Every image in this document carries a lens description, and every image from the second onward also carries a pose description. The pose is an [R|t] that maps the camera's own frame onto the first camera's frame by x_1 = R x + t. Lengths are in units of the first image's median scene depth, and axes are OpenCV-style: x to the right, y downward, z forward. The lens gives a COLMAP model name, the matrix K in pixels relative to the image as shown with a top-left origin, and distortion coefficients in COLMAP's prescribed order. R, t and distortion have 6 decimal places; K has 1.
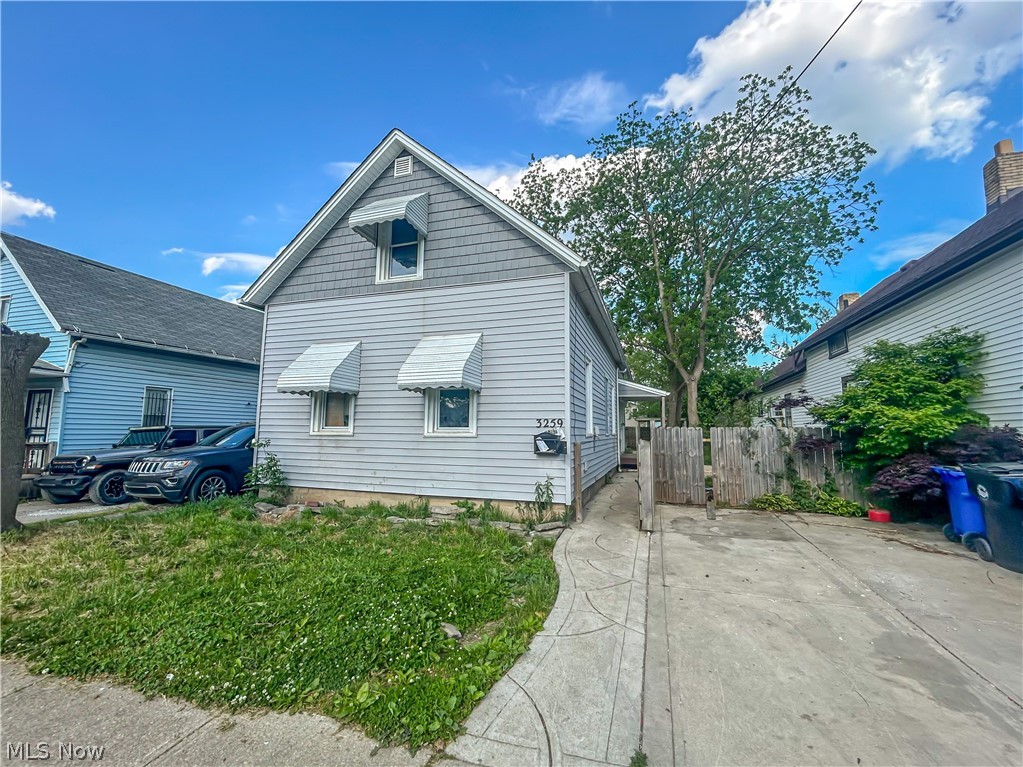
lens RADIAL K [[432.9, 0, 511.5], [0, 432.9, 383.5], [0, 0, 1]] dist [-0.000890, -0.000030]
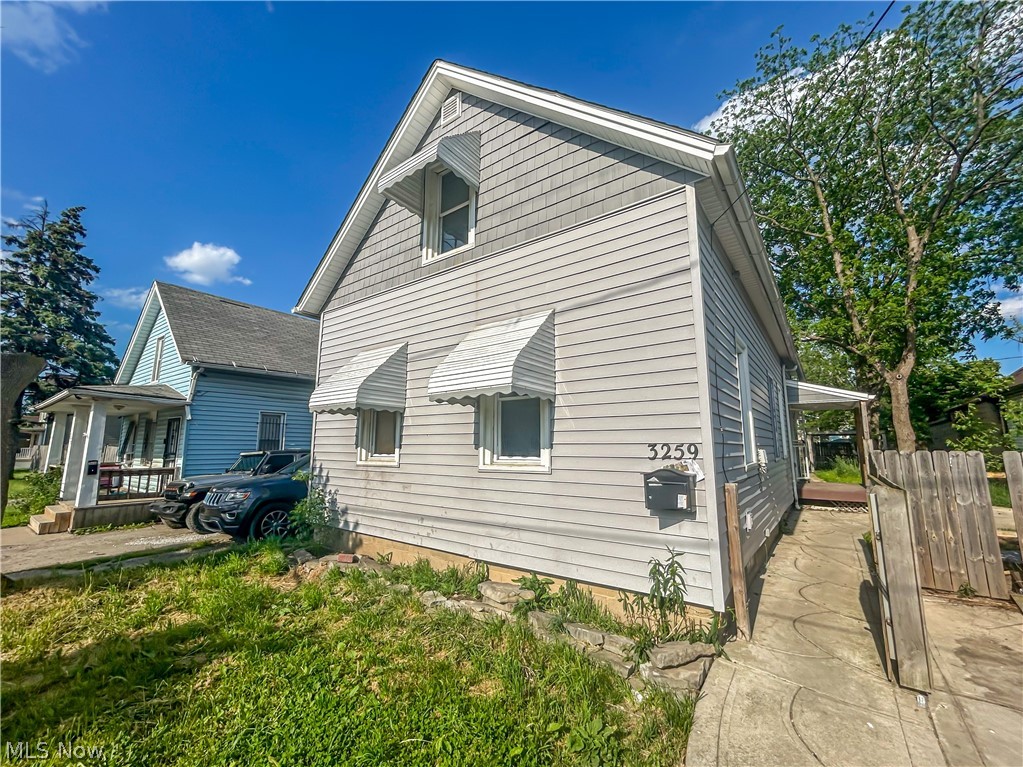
lens RADIAL K [[418.3, 0, 511.5], [0, 418.3, 383.5], [0, 0, 1]] dist [-0.000475, -0.000099]
pose [[0.949322, -0.054587, -0.309529, 0.052746], [0.041704, 0.997972, -0.048091, 0.018436], [0.311527, 0.032746, 0.949673, 0.356599]]
